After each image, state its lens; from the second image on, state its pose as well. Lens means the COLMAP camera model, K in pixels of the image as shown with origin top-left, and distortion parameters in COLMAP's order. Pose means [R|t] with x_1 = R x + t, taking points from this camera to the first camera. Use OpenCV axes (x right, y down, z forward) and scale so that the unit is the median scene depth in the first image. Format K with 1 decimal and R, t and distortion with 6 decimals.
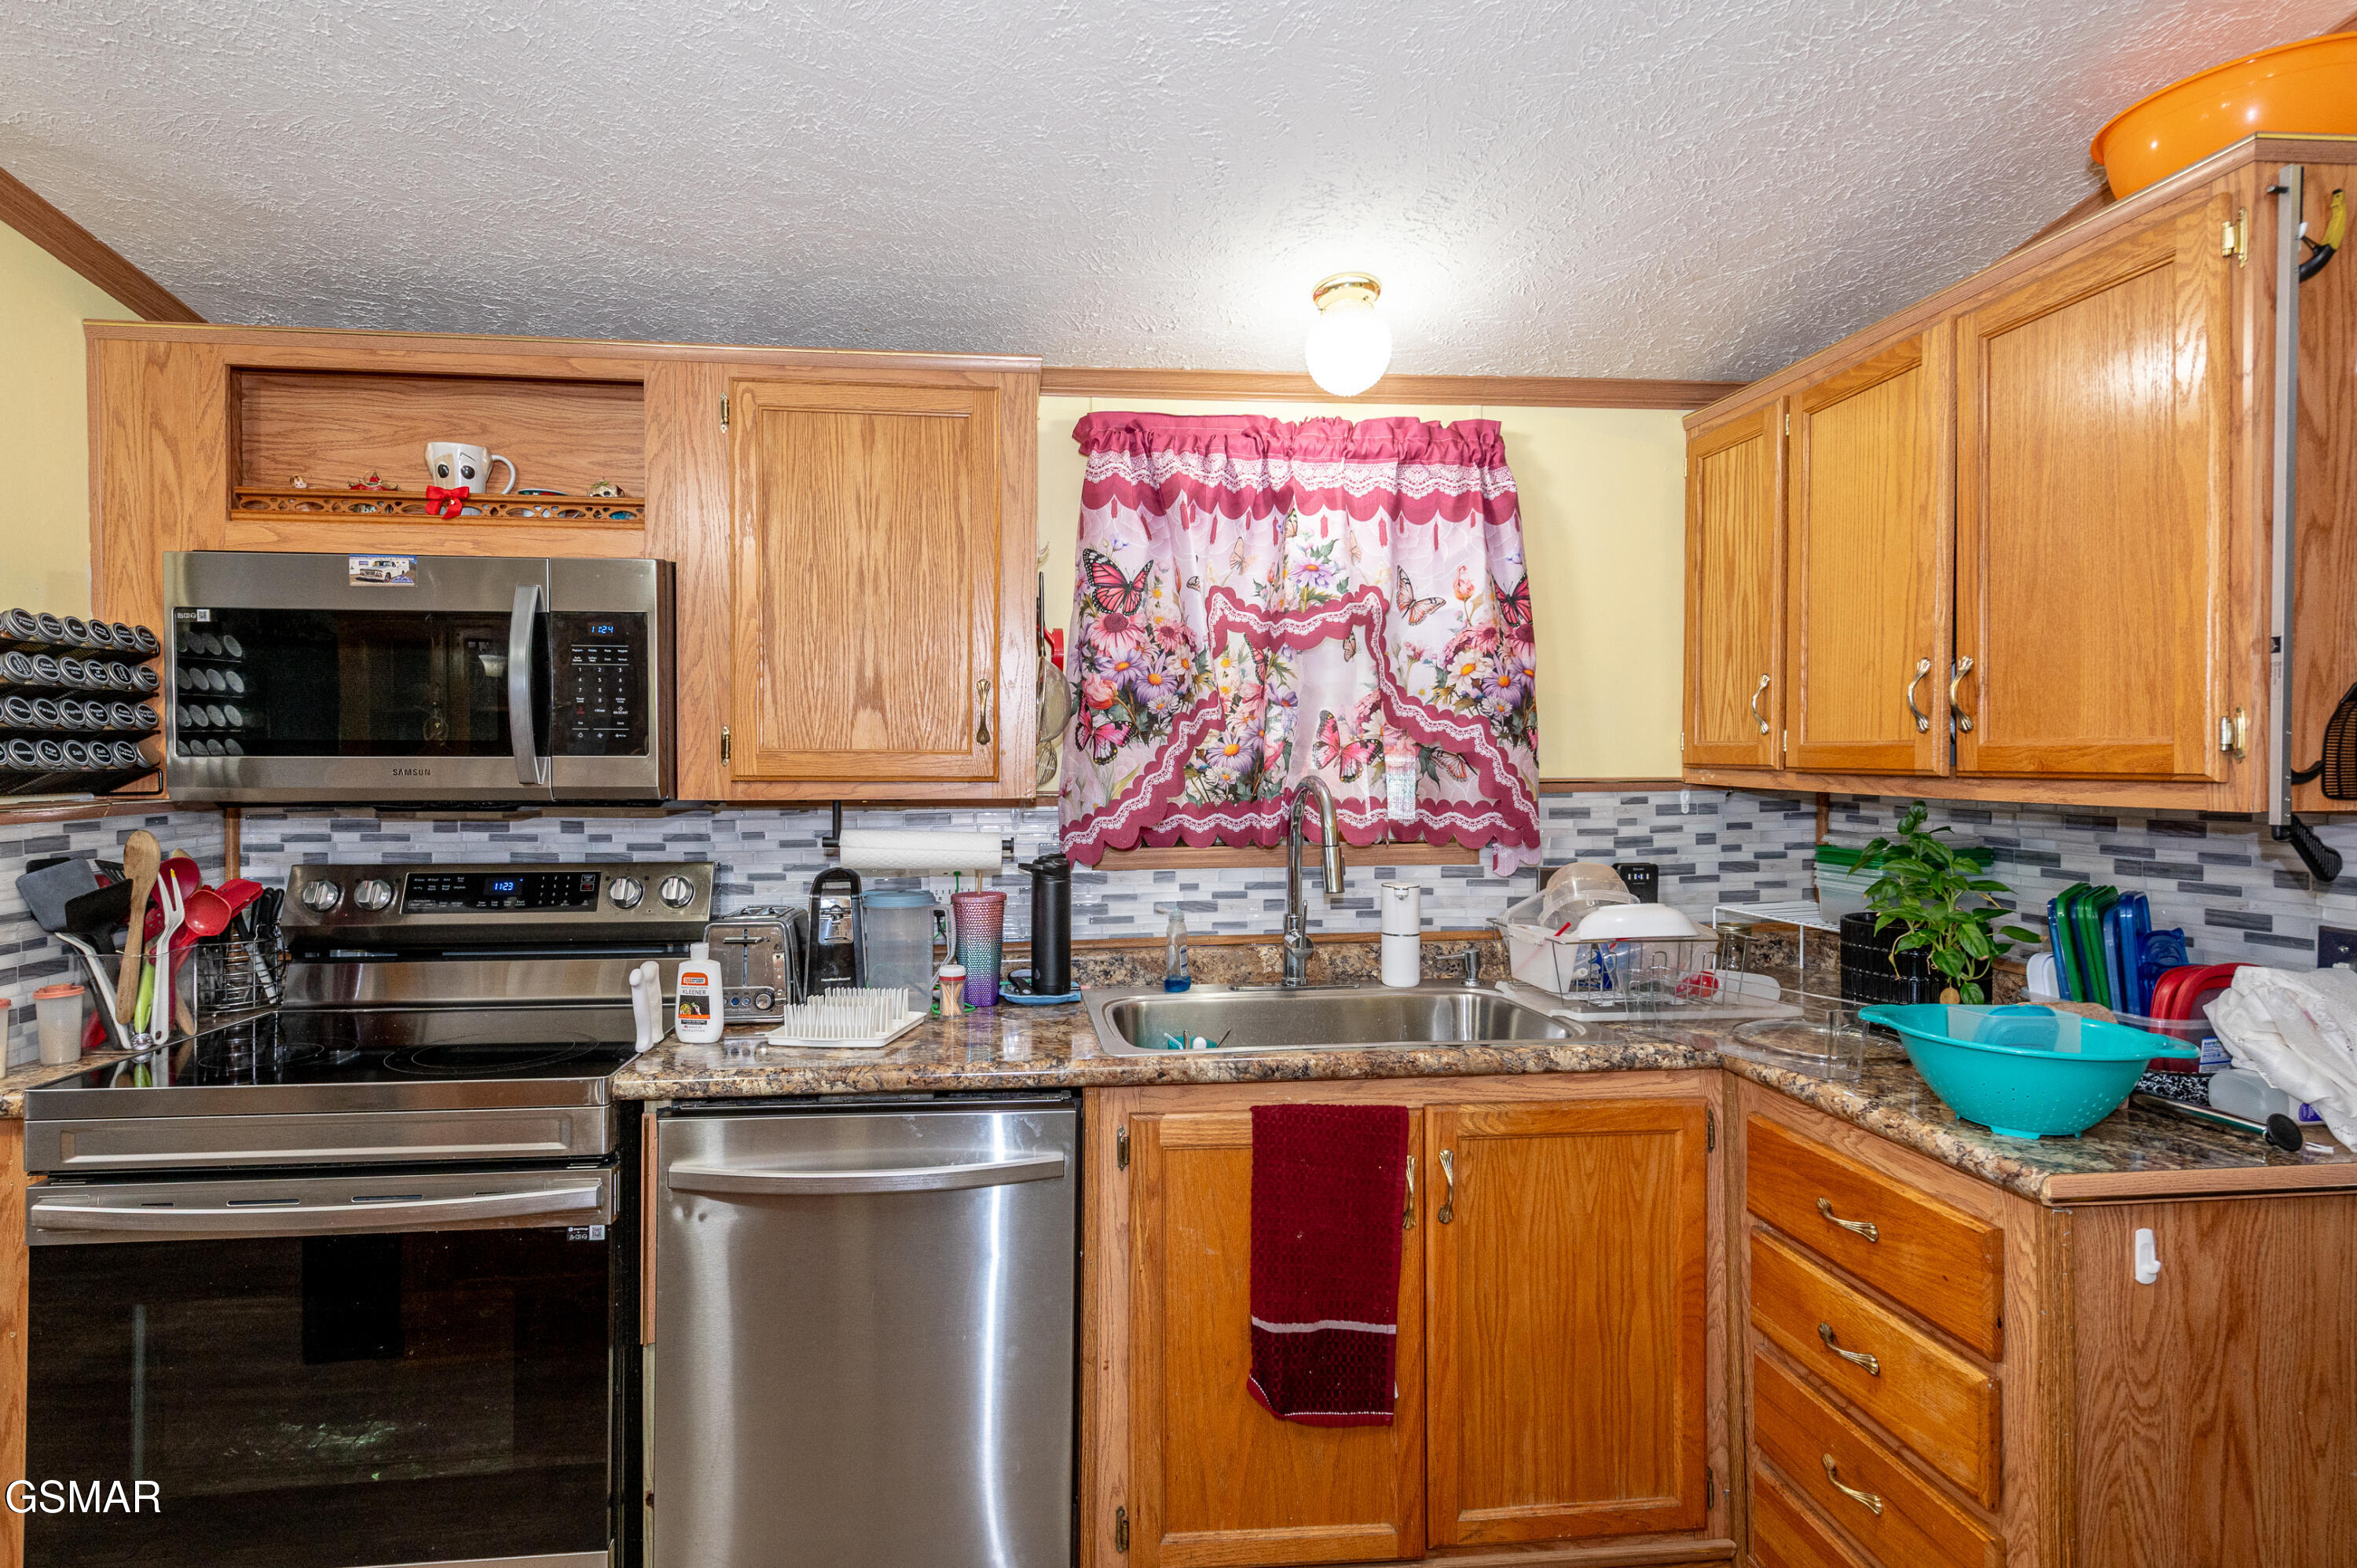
lens RADIAL K [[1184.7, 0, 1112.1], [0, 1184.7, 774.1], [0, 0, 1]] dist [0.011745, -0.000469]
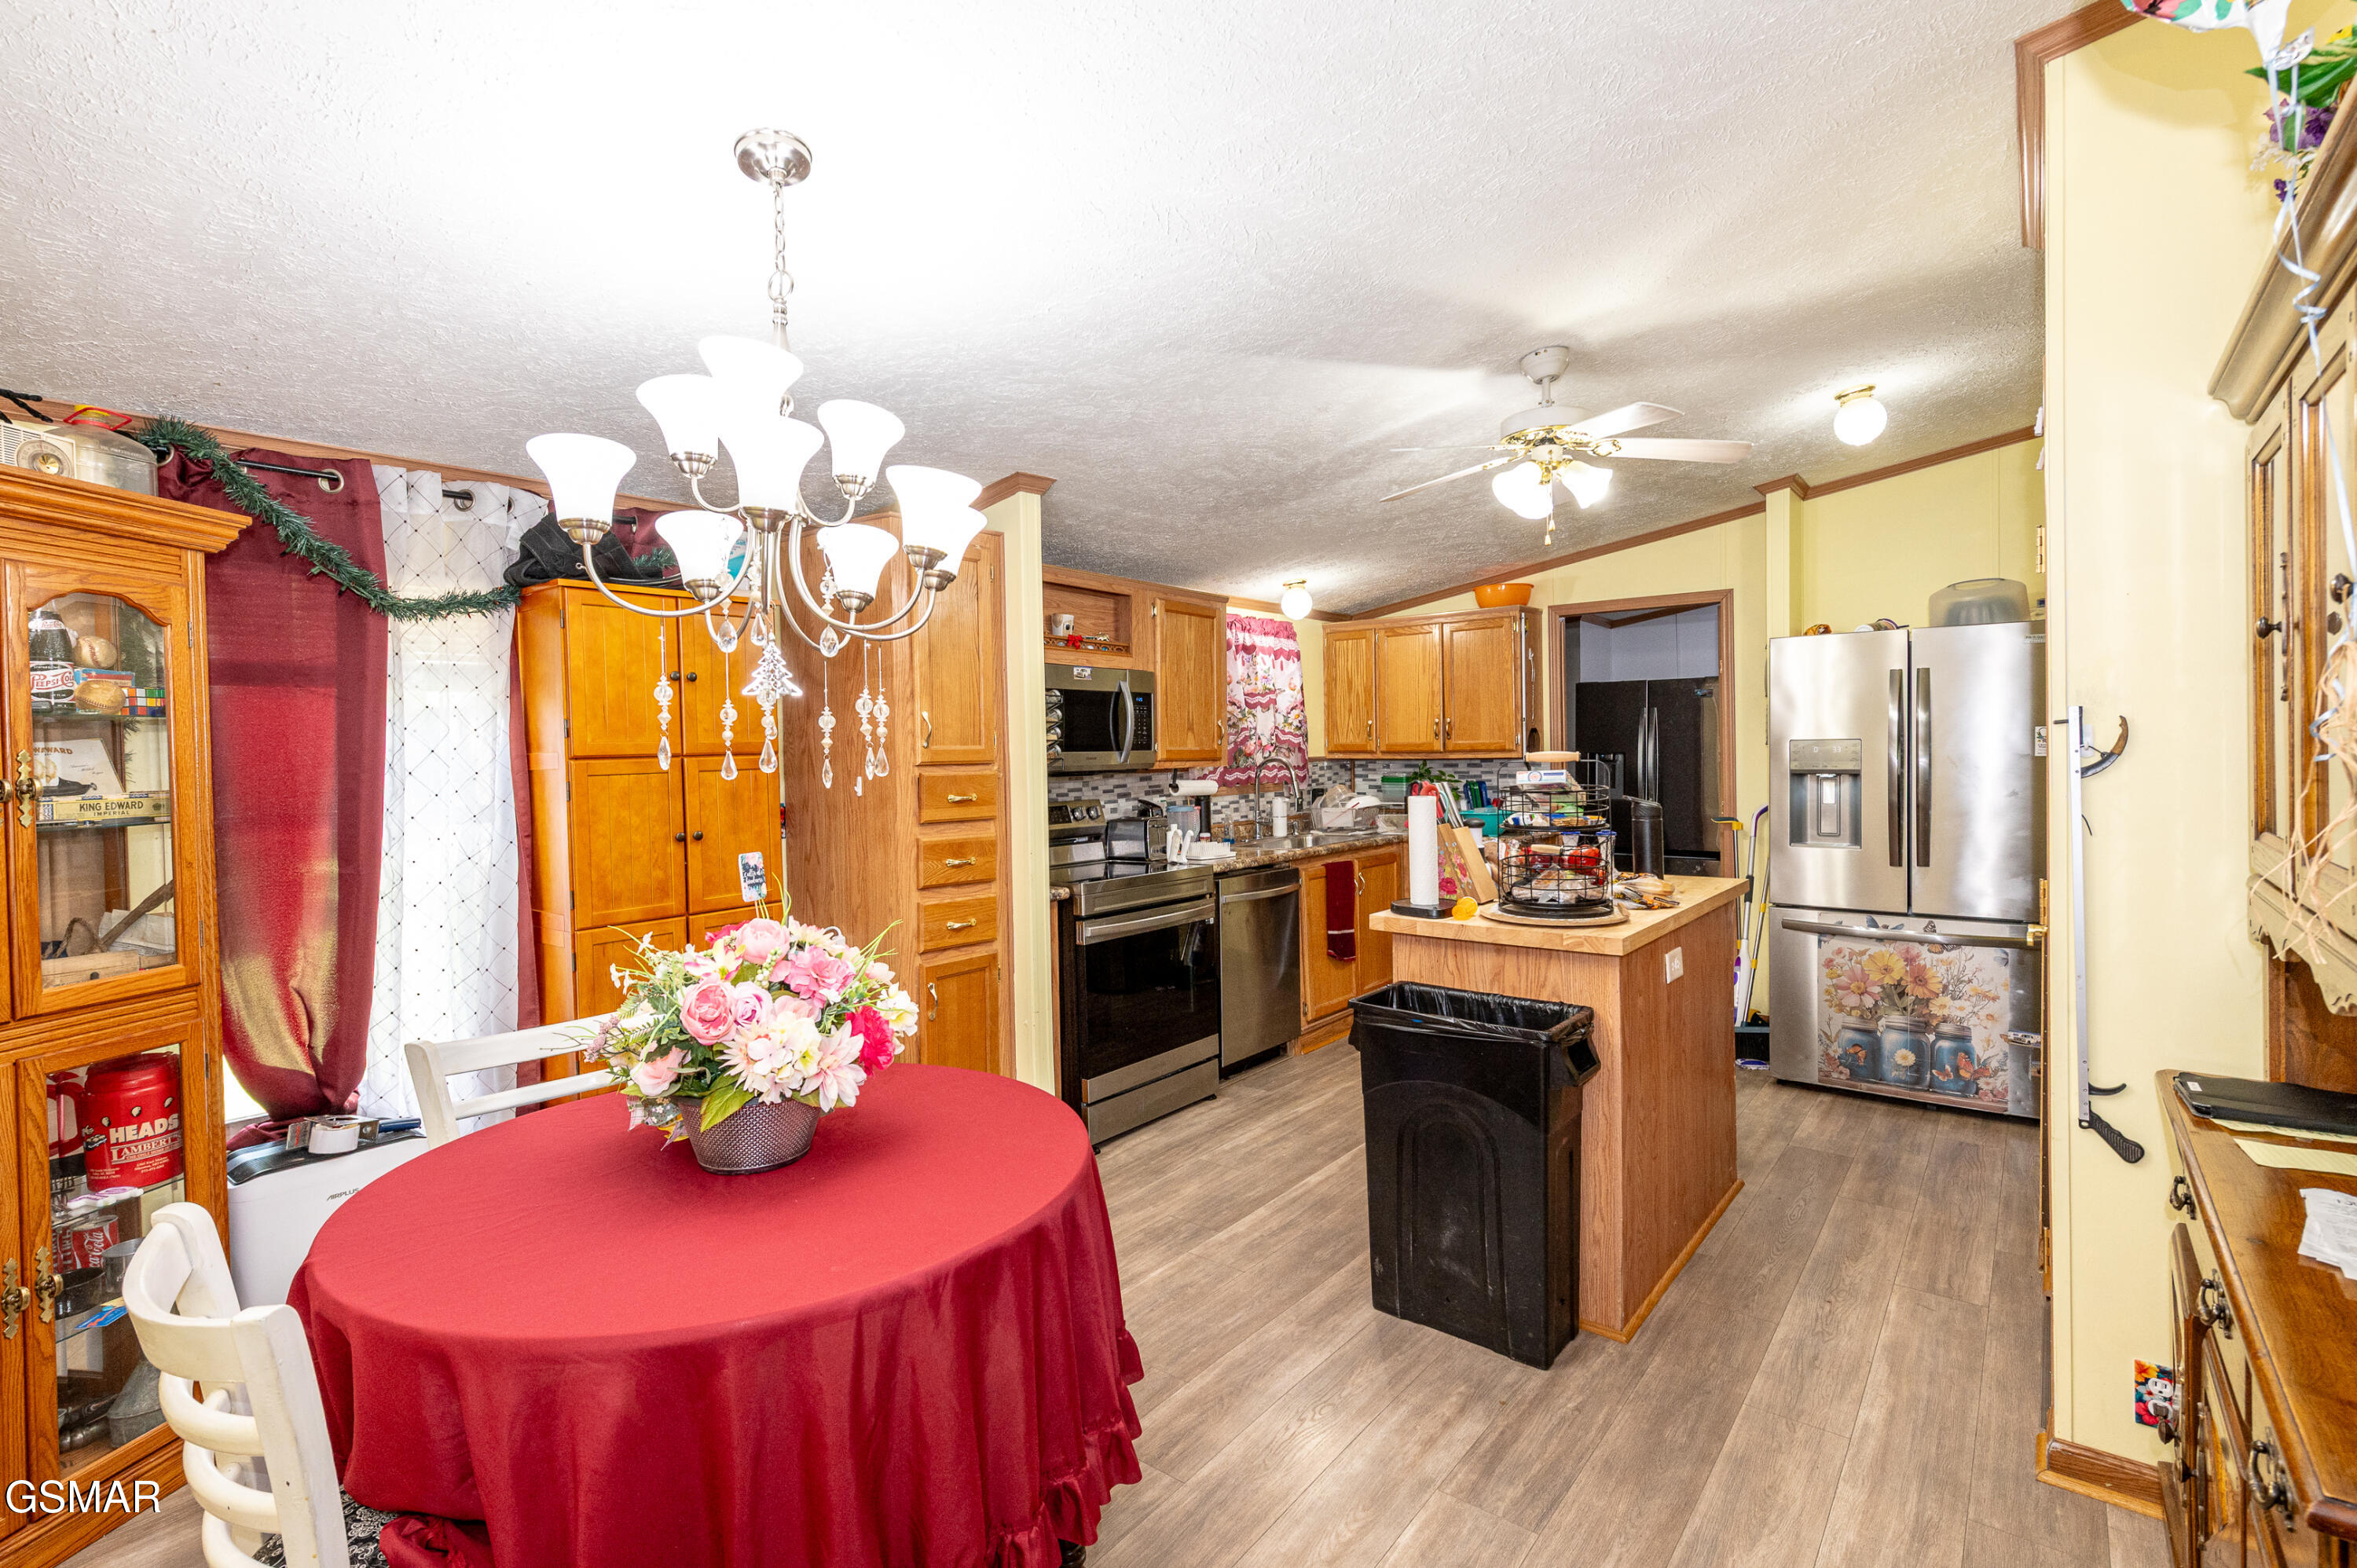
lens RADIAL K [[1102.1, 0, 1157.0], [0, 1102.1, 768.3], [0, 0, 1]] dist [0.000340, -0.000059]
pose [[0.698812, -0.022540, 0.714950, -1.749608], [0.028271, 0.999593, 0.003881, 0.010861], [-0.714747, 0.017501, 0.699164, -0.531318]]
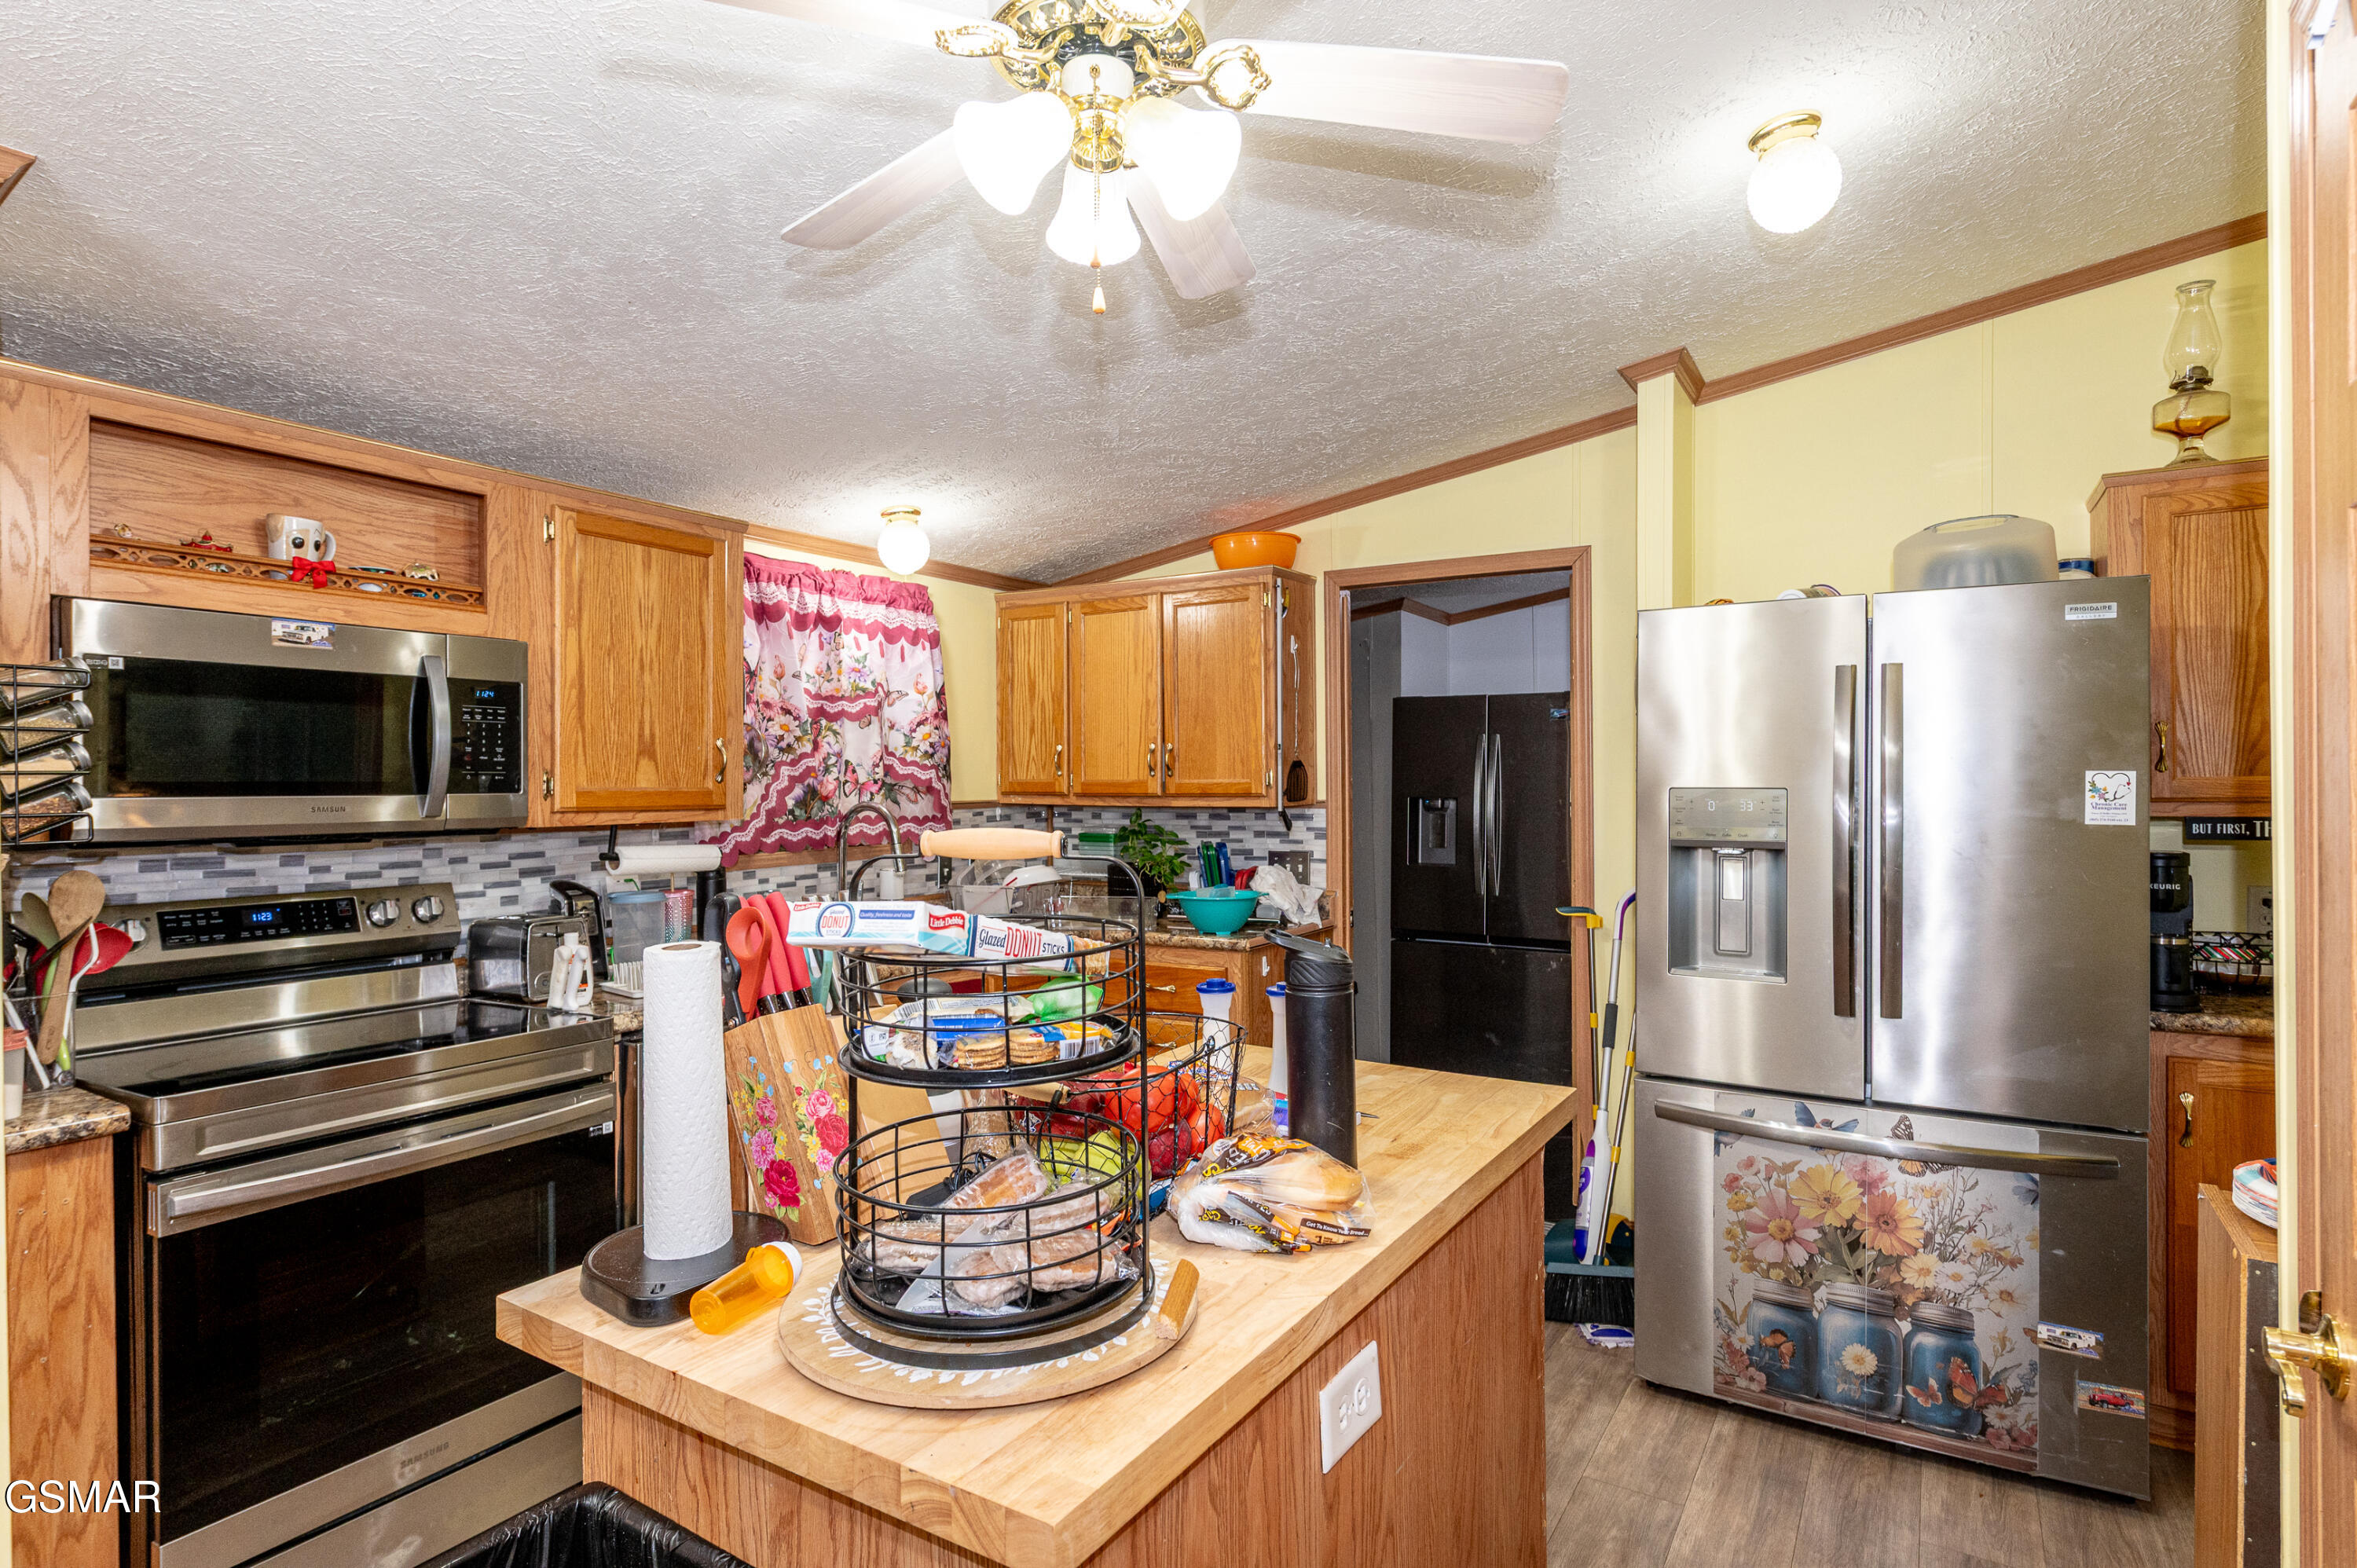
lens RADIAL K [[1235.3, 0, 1178.5], [0, 1235.3, 784.0], [0, 0, 1]] dist [-0.000628, -0.000052]
pose [[0.598695, -0.004659, 0.800963, -0.894719], [0.018140, 0.999805, -0.007744, -0.001752], [-0.800772, 0.019166, 0.598663, -0.325612]]
